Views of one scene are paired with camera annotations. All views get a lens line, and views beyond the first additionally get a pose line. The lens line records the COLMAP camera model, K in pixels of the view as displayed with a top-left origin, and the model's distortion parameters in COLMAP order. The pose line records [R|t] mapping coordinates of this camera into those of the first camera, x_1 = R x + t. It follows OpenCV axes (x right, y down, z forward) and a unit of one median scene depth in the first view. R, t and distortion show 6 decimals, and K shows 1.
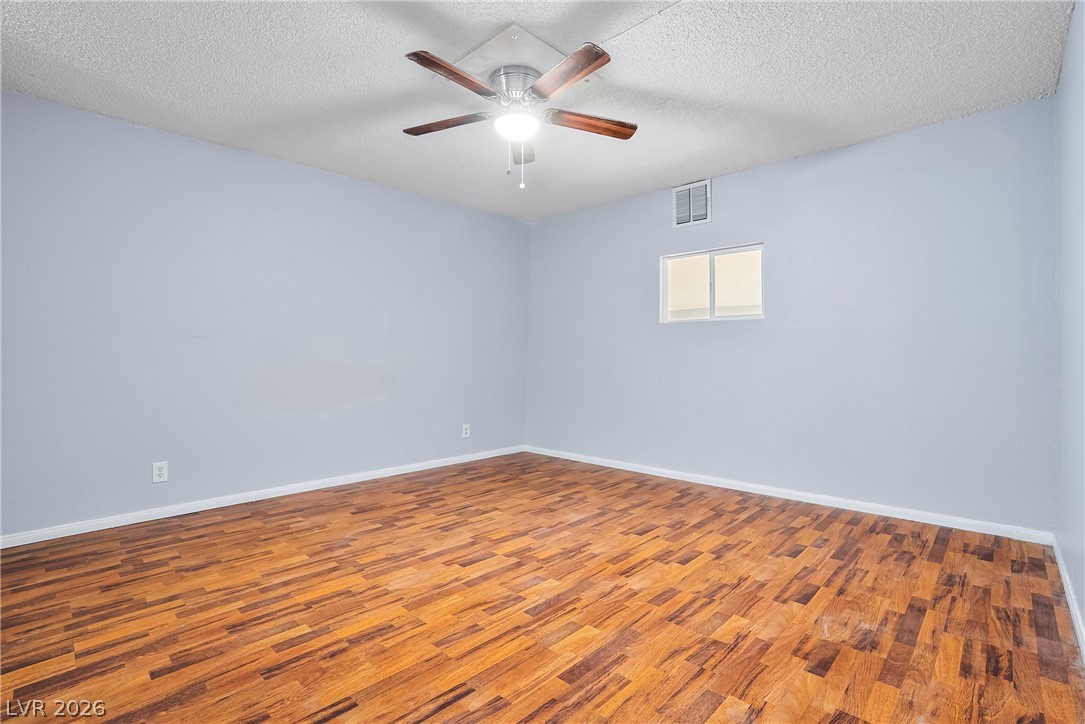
lens RADIAL K [[516.6, 0, 540.3], [0, 516.6, 358.7], [0, 0, 1]] dist [-0.073064, 0.027766]
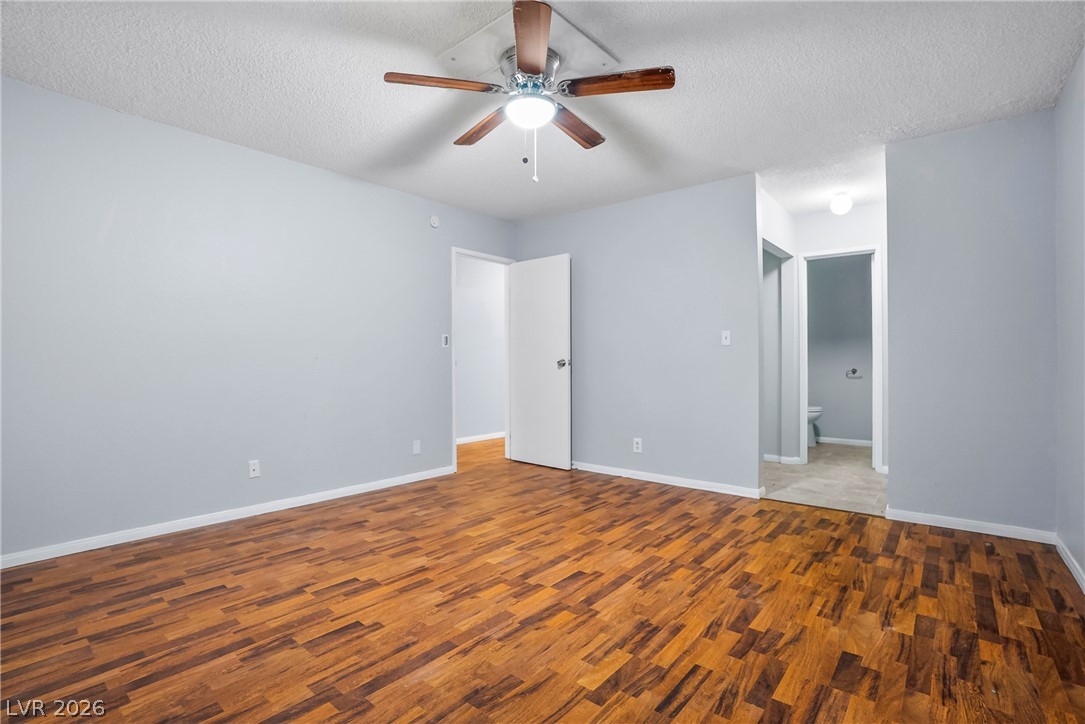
lens RADIAL K [[516.6, 0, 540.3], [0, 516.6, 358.7], [0, 0, 1]] dist [-0.073064, 0.027766]
pose [[-0.998166, 0.001417, -0.060527, -0.013412], [0.001459, 0.999999, -0.000656, -0.011758], [0.060526, -0.000743, -0.998166, 2.196022]]
